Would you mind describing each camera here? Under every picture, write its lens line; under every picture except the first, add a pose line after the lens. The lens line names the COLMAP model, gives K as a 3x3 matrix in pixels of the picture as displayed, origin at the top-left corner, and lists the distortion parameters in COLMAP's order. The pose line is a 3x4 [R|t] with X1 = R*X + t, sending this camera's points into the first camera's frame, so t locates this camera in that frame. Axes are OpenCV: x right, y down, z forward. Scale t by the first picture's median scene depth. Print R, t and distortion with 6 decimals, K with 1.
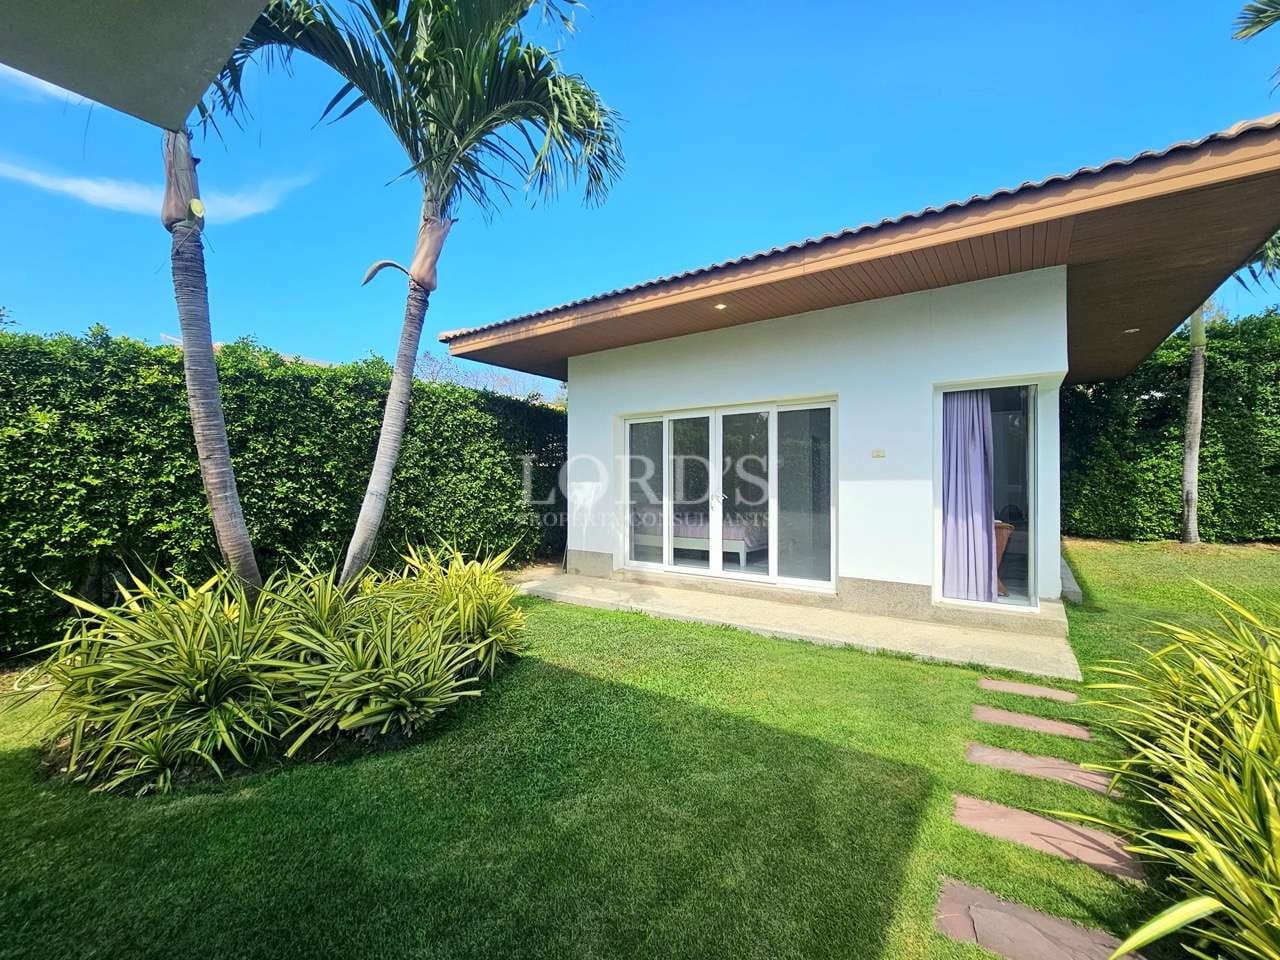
lens RADIAL K [[526.3, 0, 640.0], [0, 526.3, 480.0], [0, 0, 1]] dist [-0.001969, -0.000560]
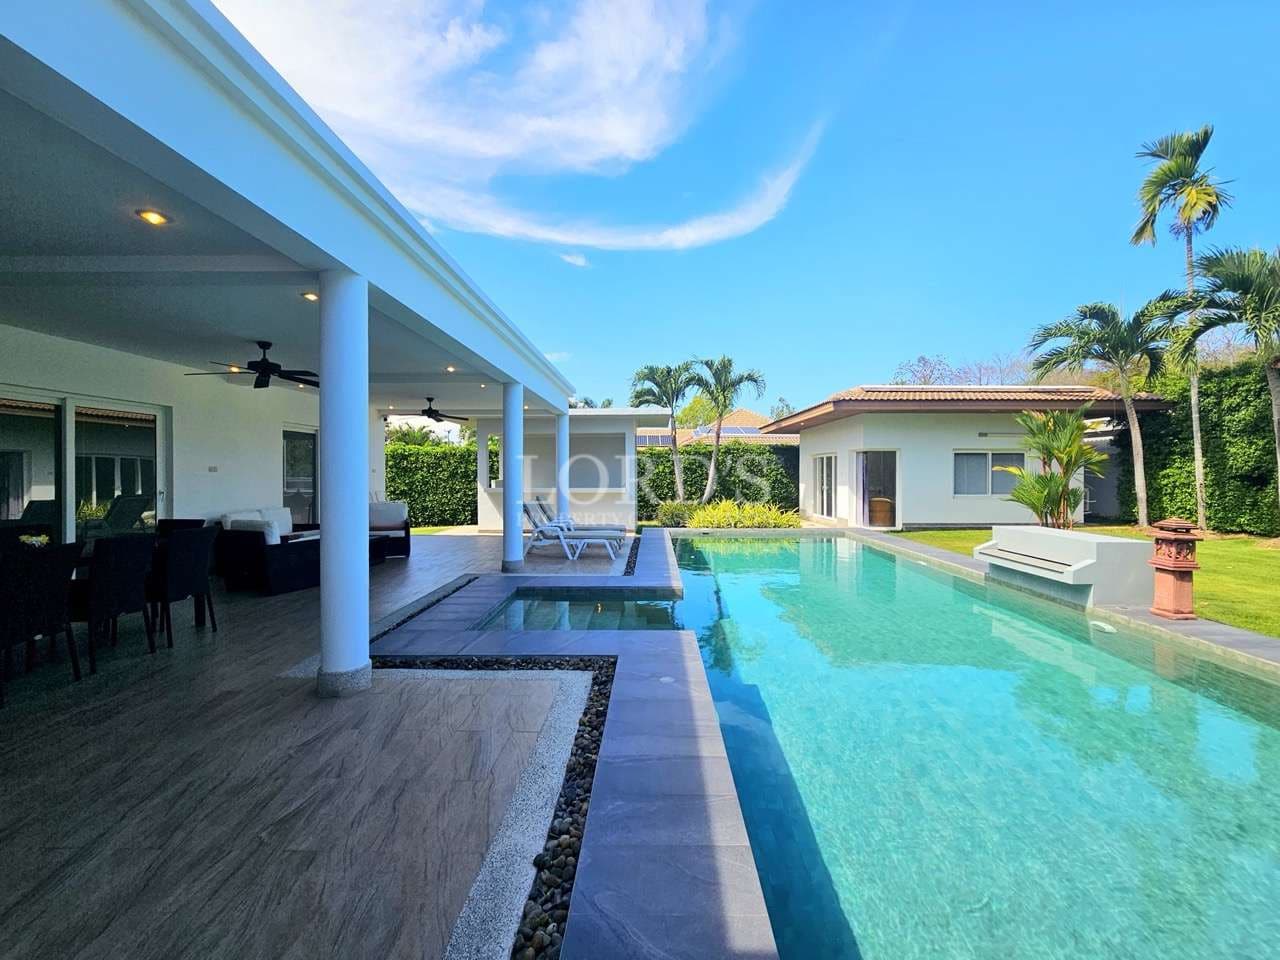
lens RADIAL K [[546.5, 0, 640.0], [0, 546.5, 480.0], [0, 0, 1]] dist [0.000551, -0.000065]
pose [[0.564882, 0.010501, -0.825105, 2.169280], [0.005167, 0.999854, 0.016262, -0.066145], [0.825156, -0.013449, 0.564745, -1.491843]]
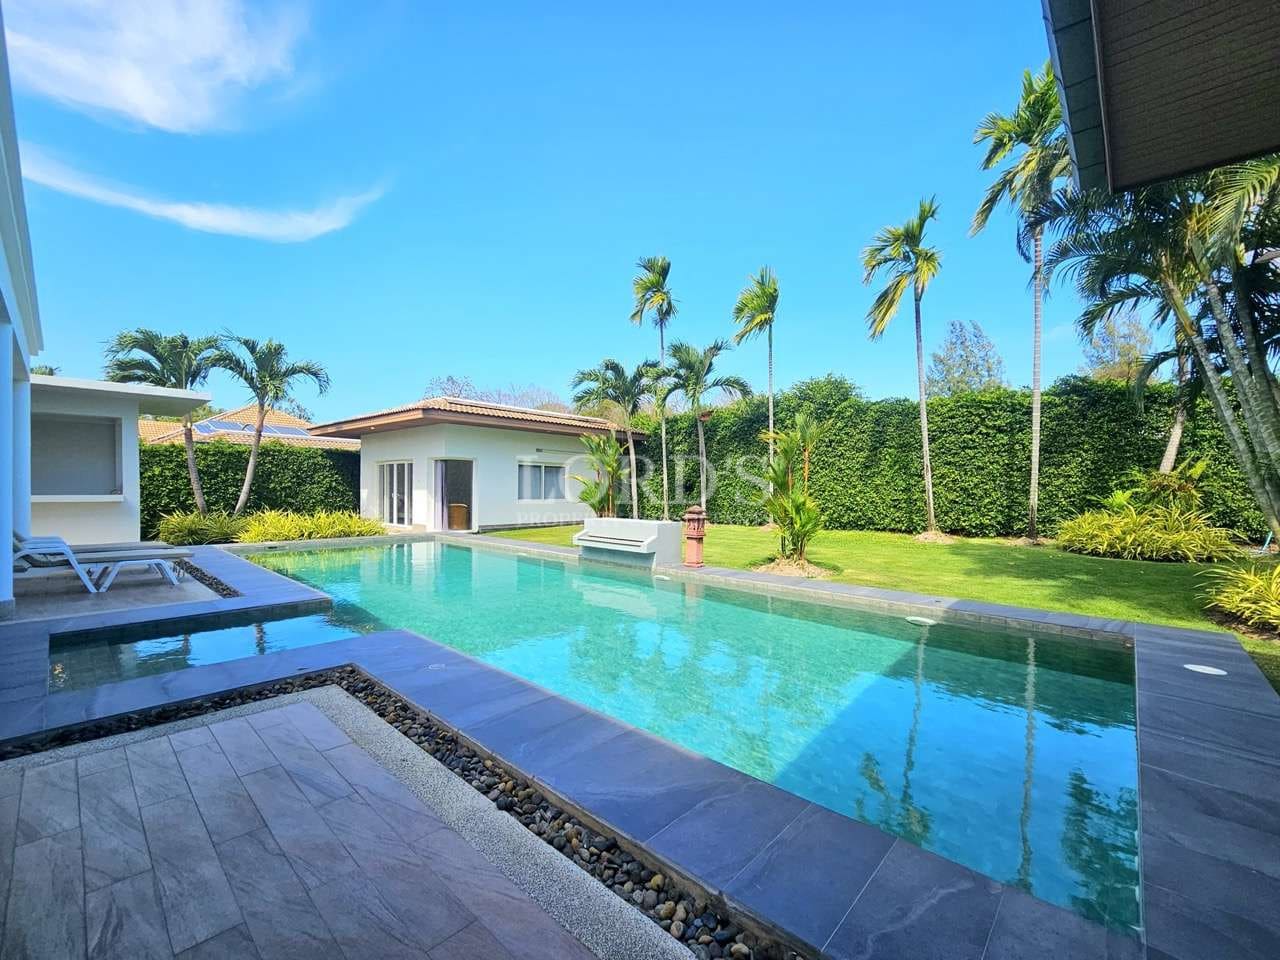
lens RADIAL K [[549.9, 0, 641.6], [0, 549.9, 494.0], [0, 0, 1]] dist [0.013236, 0.000193]
pose [[0.991800, 0.012677, -0.127171, 1.961354], [-0.010813, 0.999824, 0.015338, -0.035680], [0.127343, -0.013837, 0.991762, -1.748618]]
